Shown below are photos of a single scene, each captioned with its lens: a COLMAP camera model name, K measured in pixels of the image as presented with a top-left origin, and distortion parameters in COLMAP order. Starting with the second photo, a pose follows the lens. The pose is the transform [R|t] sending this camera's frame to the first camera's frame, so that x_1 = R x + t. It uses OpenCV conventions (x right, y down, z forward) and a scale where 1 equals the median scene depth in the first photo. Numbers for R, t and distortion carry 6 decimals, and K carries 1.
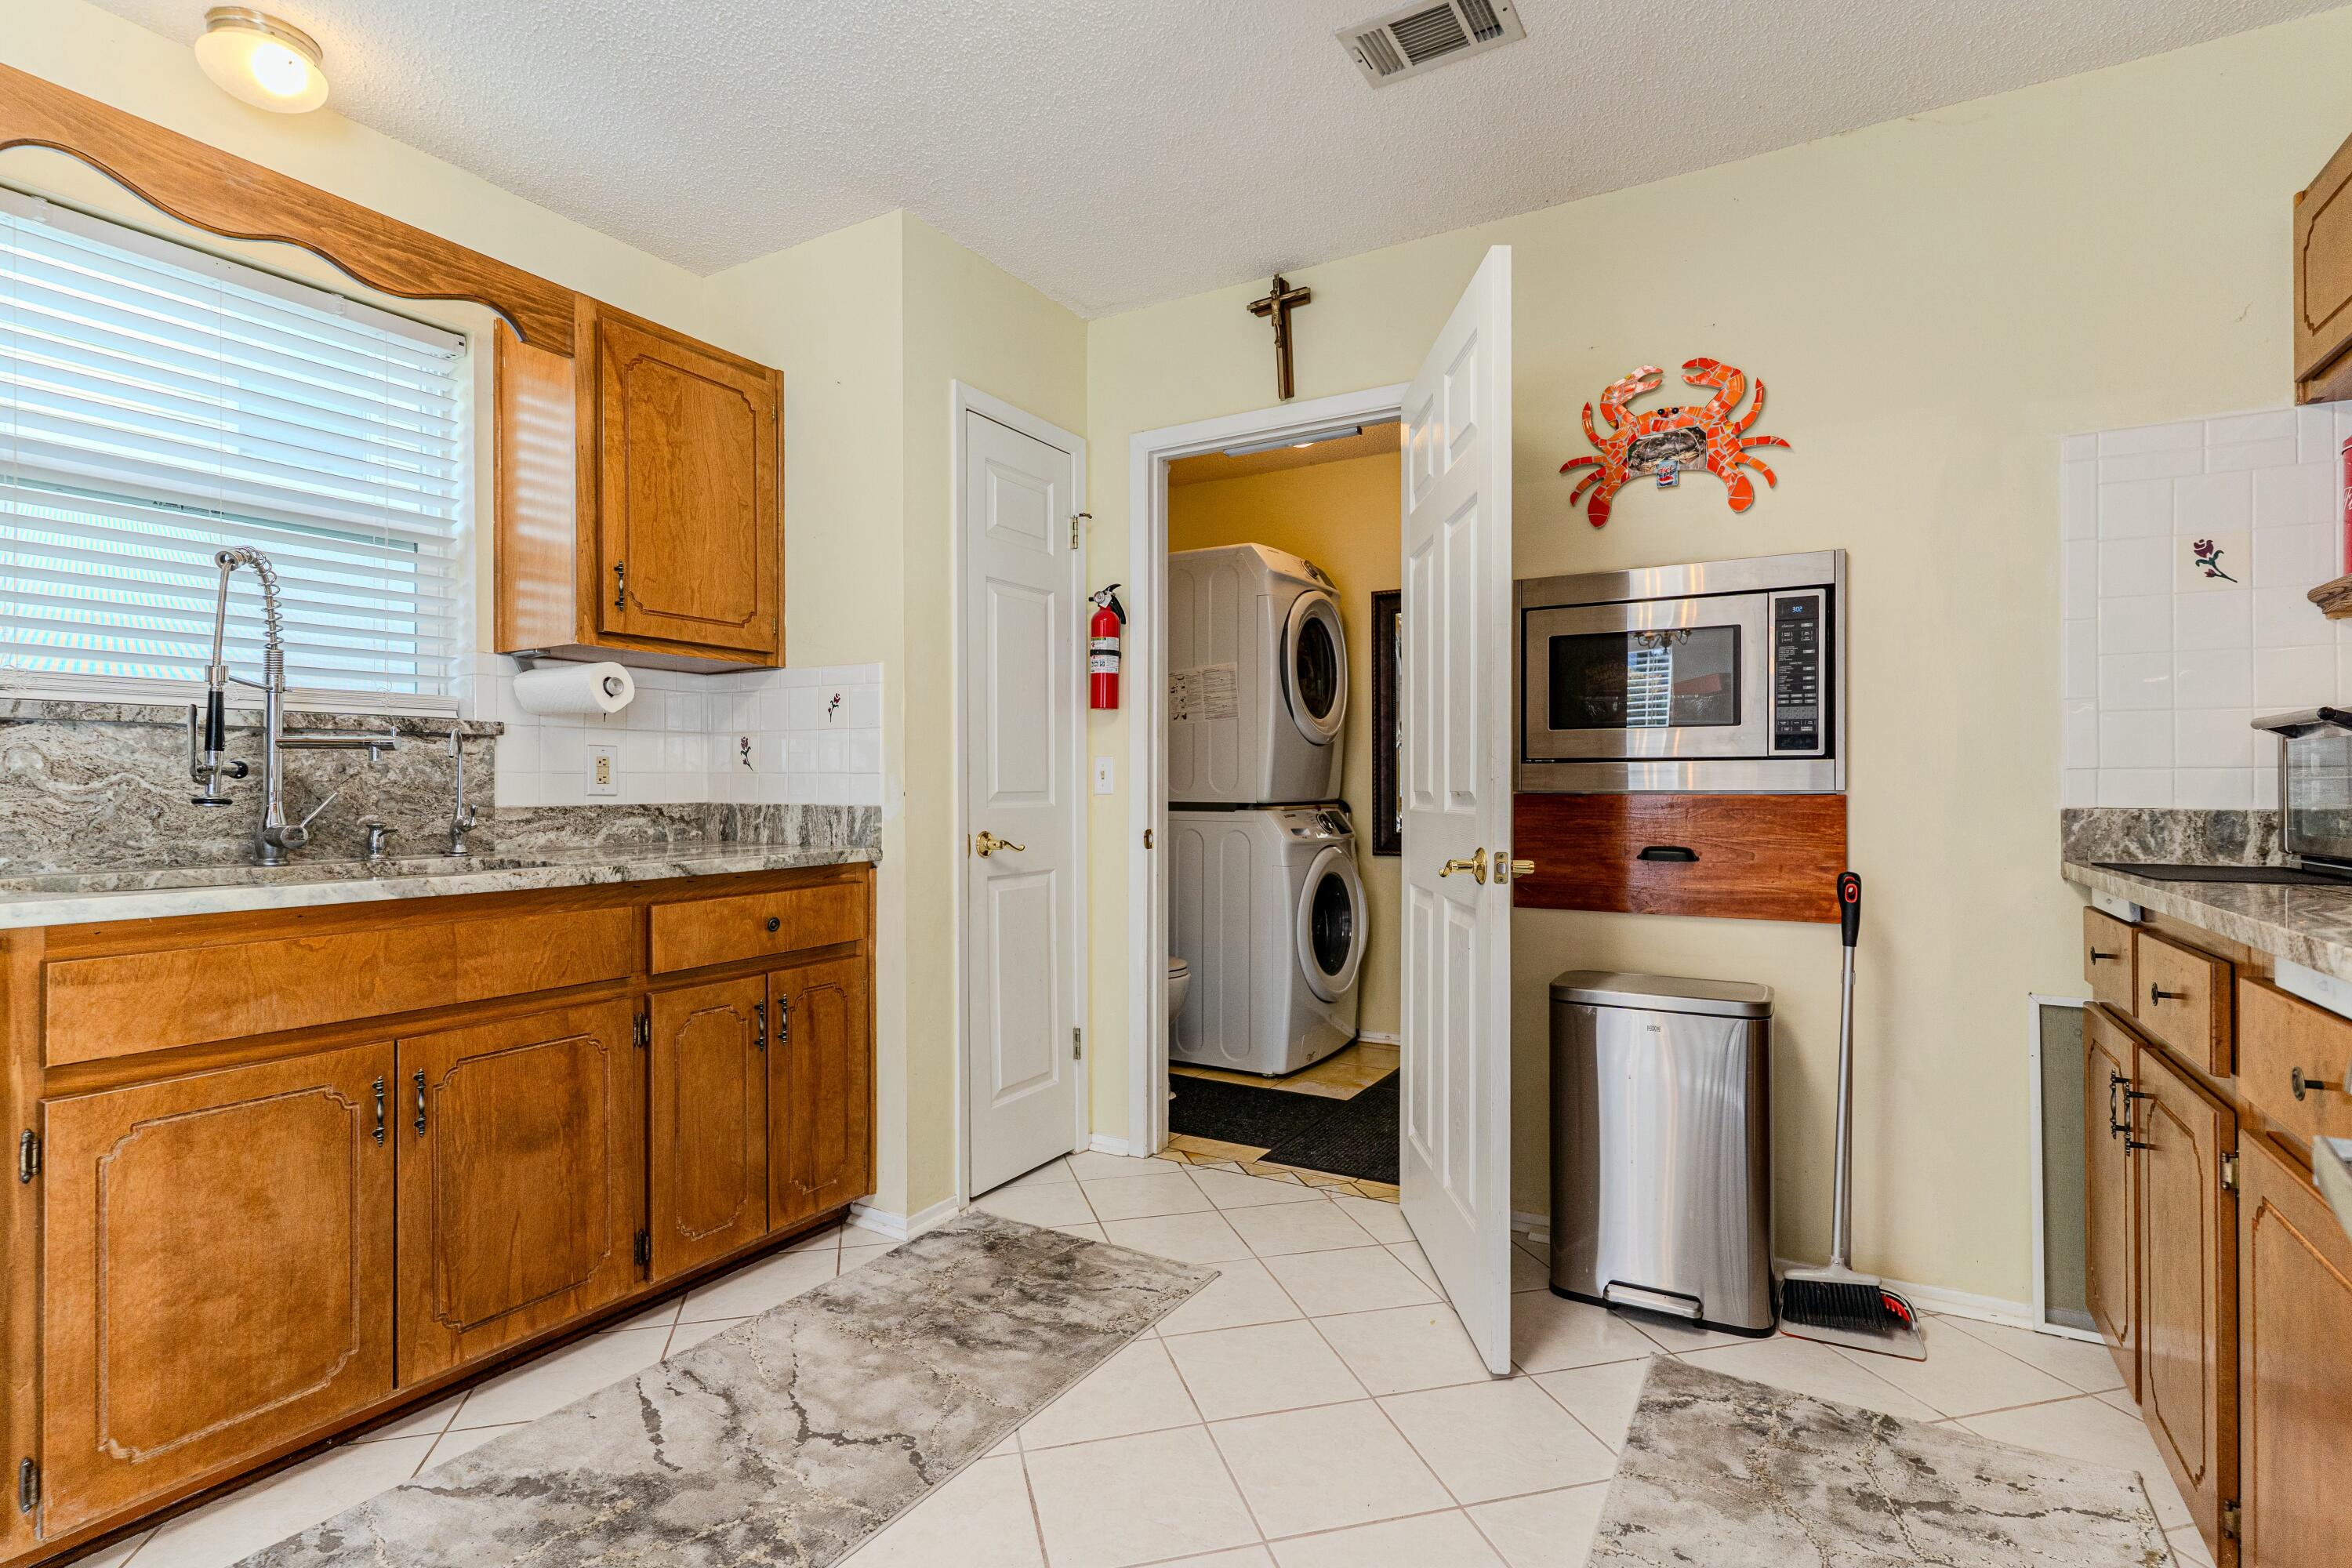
lens RADIAL K [[1105.1, 0, 1179.4], [0, 1105.1, 779.8], [0, 0, 1]] dist [0.002965, 0.000481]
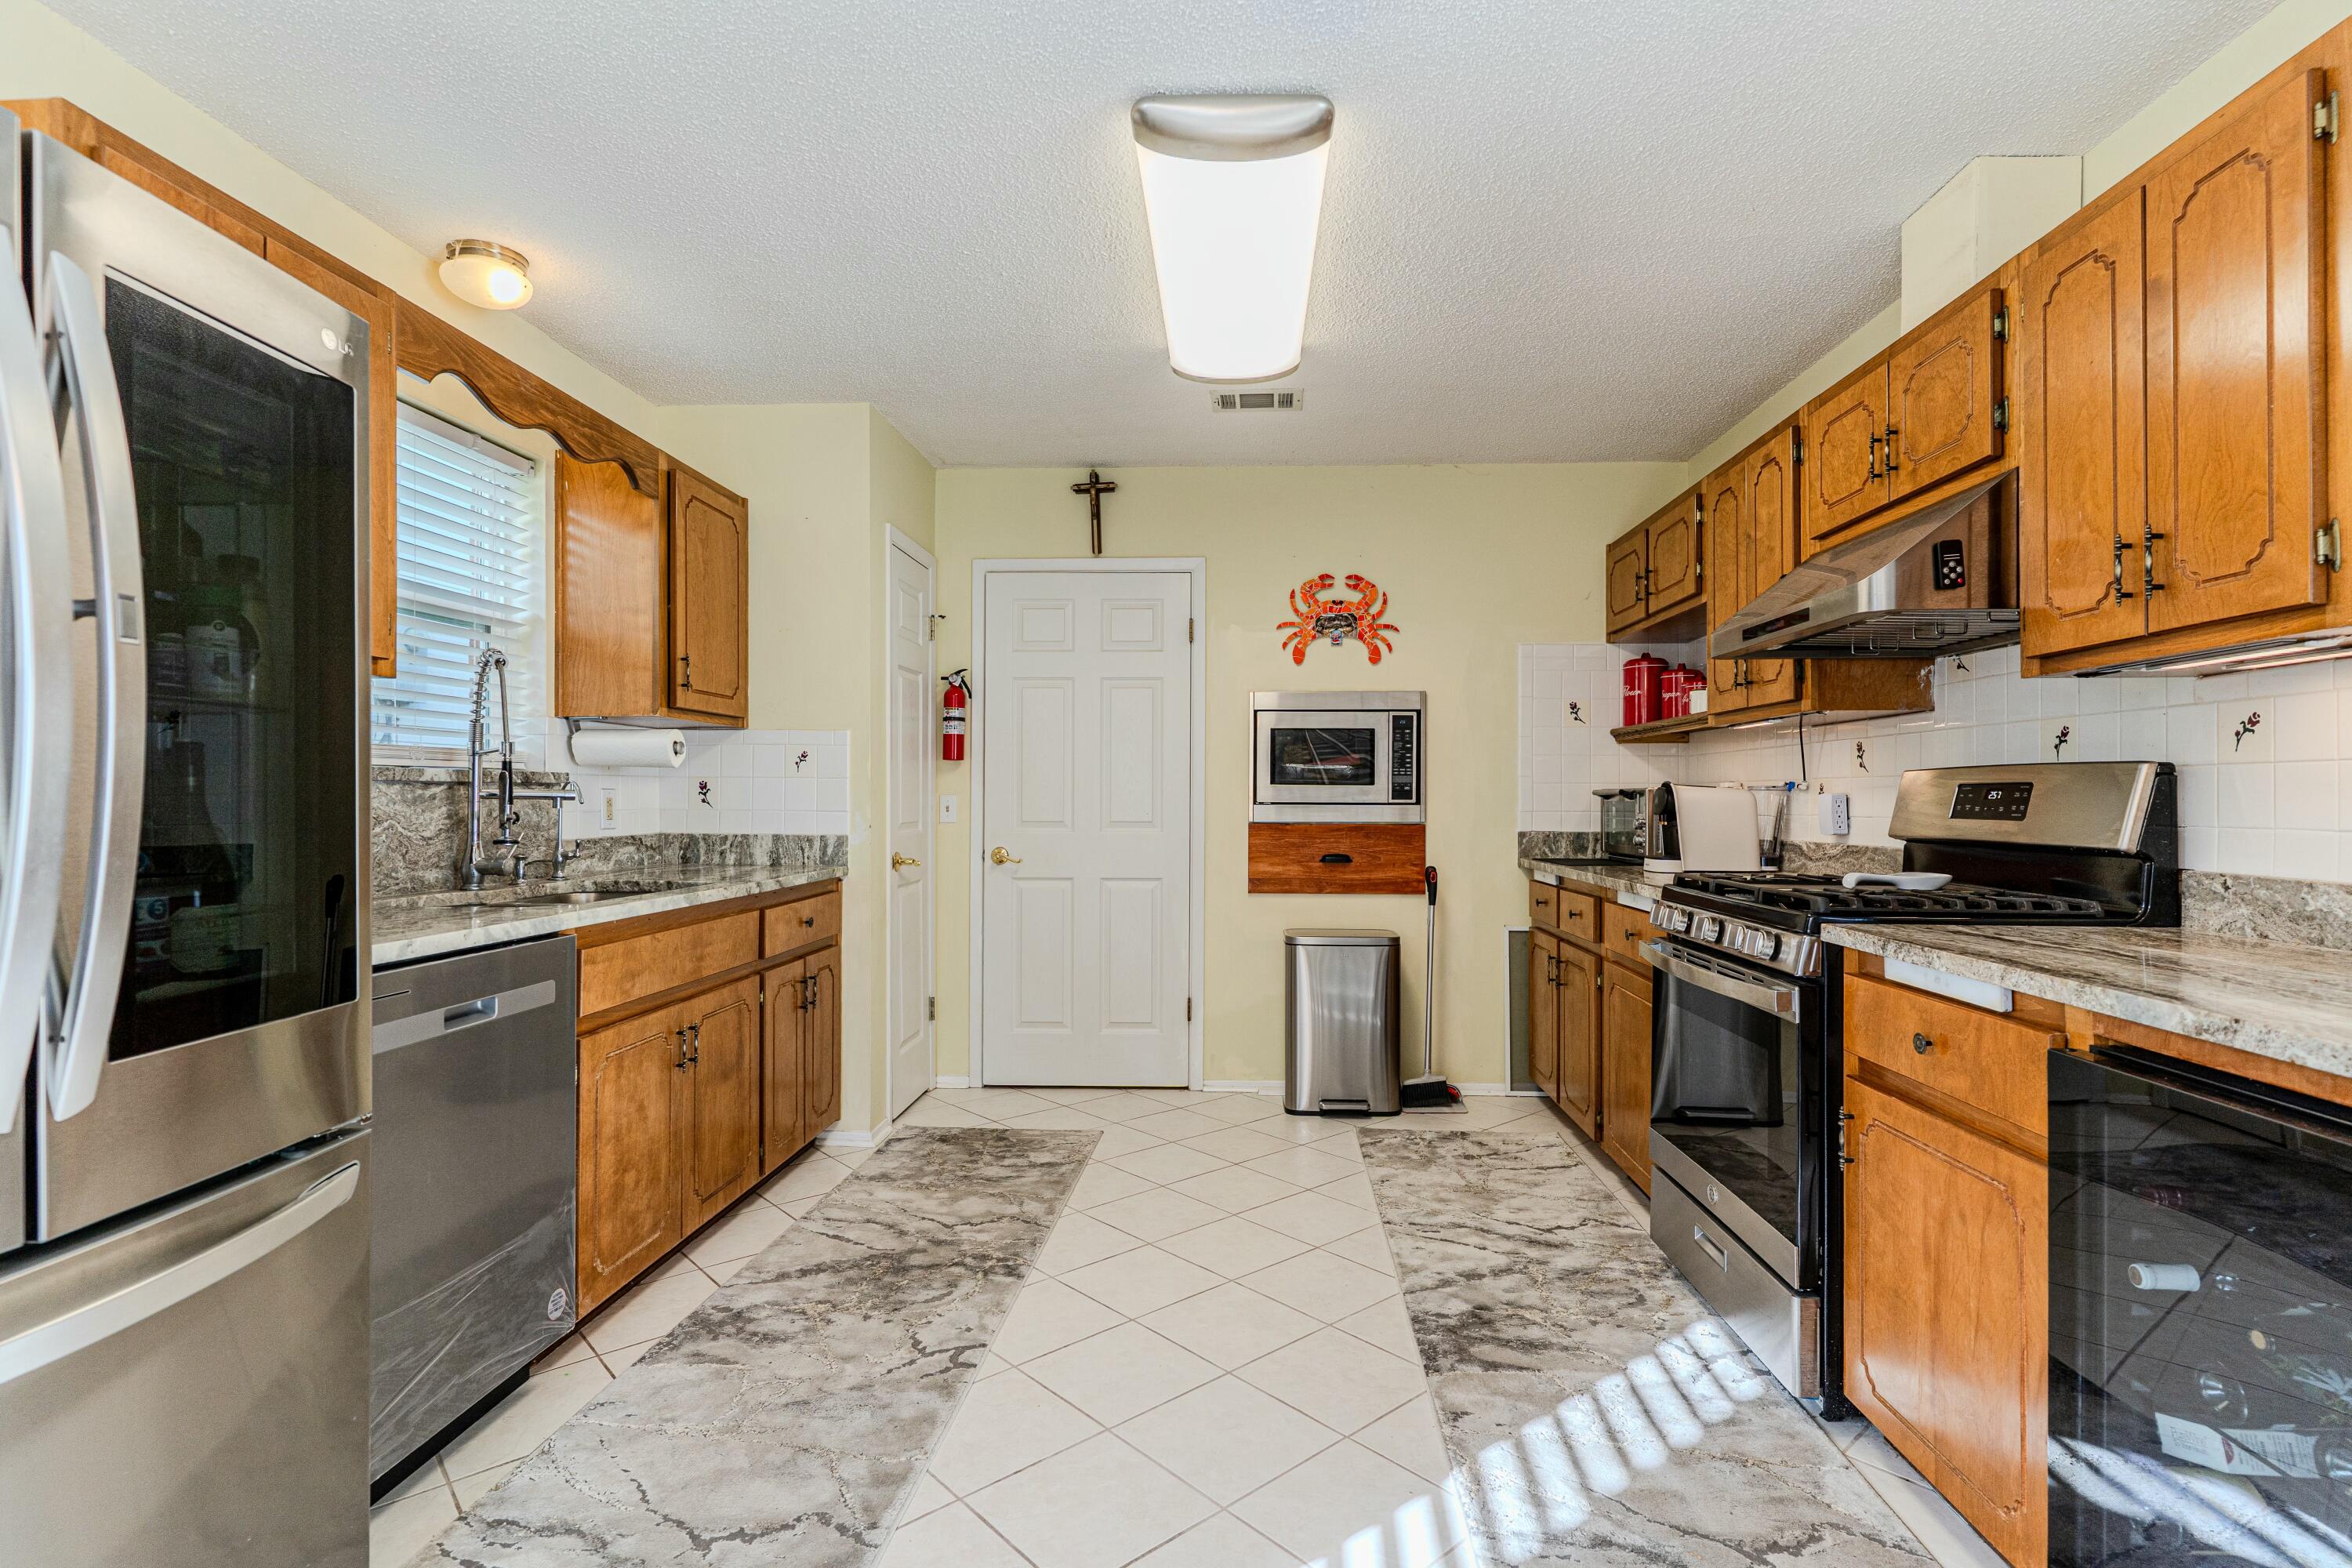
lens RADIAL K [[1128.3, 0, 1172.8], [0, 1128.3, 788.1], [0, 0, 1]] dist [0.000908, 0.000767]
pose [[0.893065, 0.007343, 0.449868, -0.610760], [-0.007509, 0.999971, -0.001414, -0.040489], [-0.449865, -0.002115, 0.893094, -0.483516]]
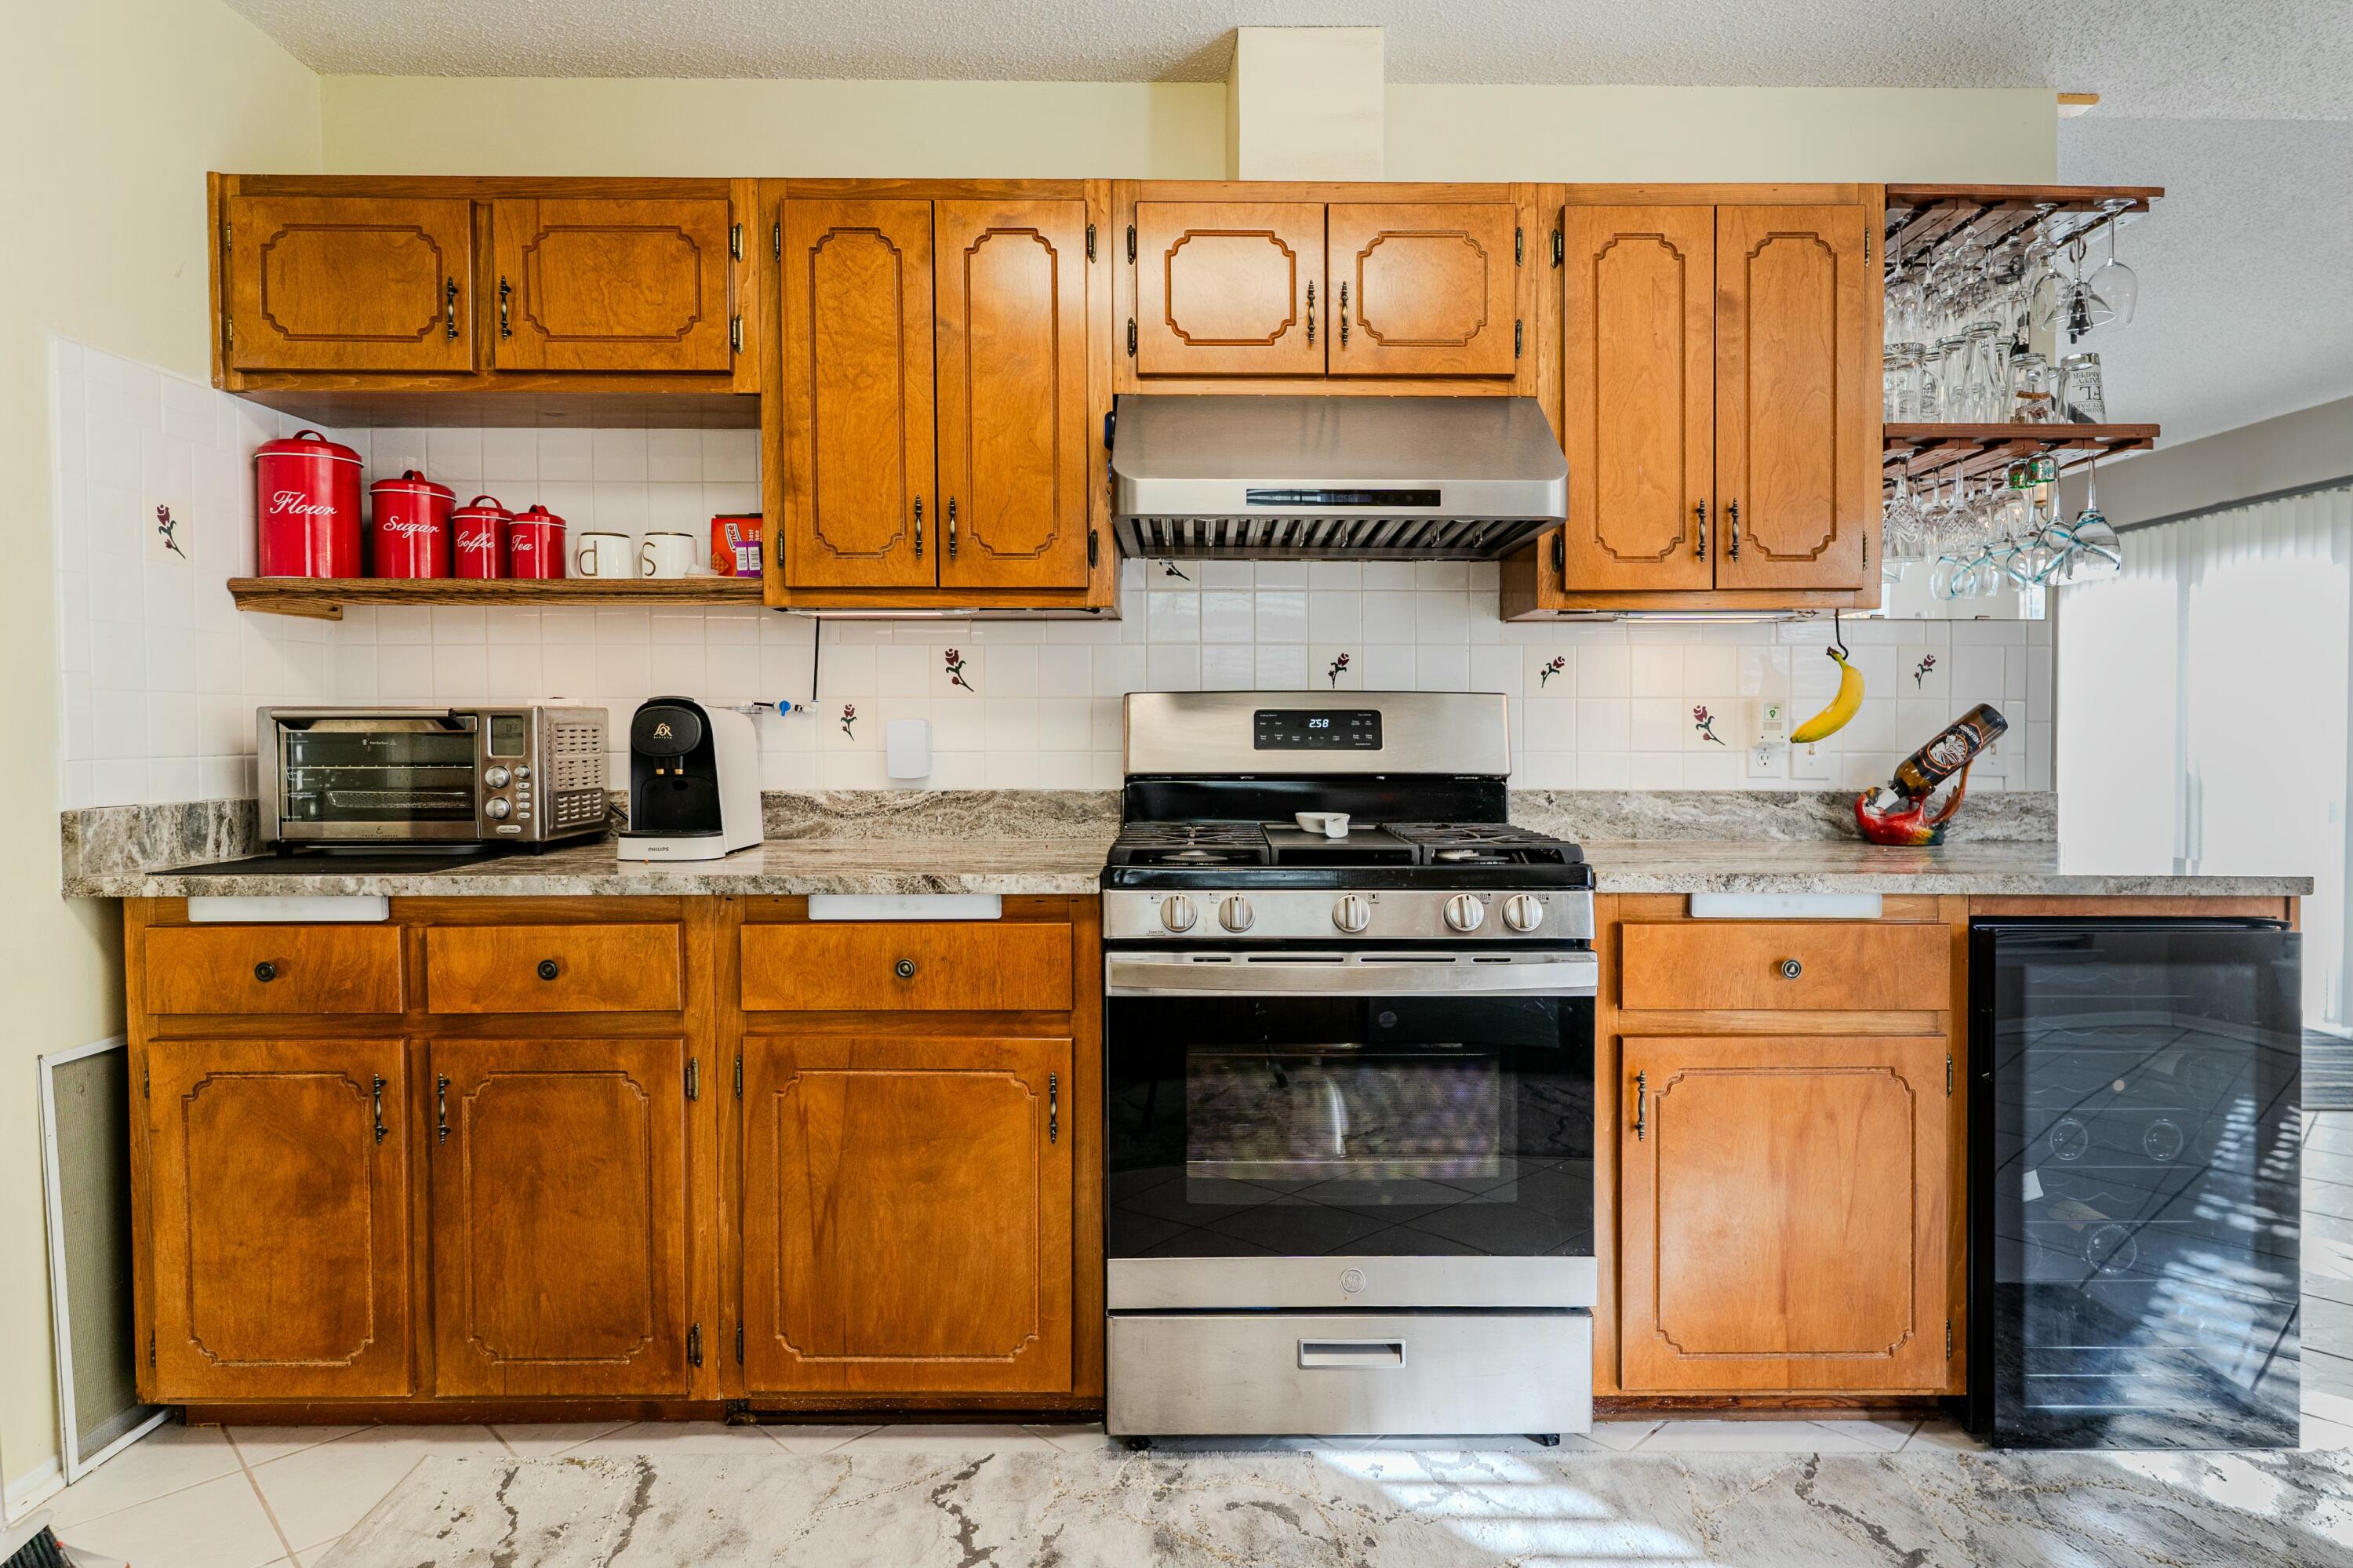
lens RADIAL K [[1343.1, 0, 1180.3], [0, 1343.1, 756.1], [0, 0, 1]] dist [0.002038, 0.000545]
pose [[-0.519921, -0.018548, 0.854013, -0.393347], [-0.007596, 0.999825, 0.017091, -0.032246], [-0.854181, 0.002399, -0.519970, 0.753645]]
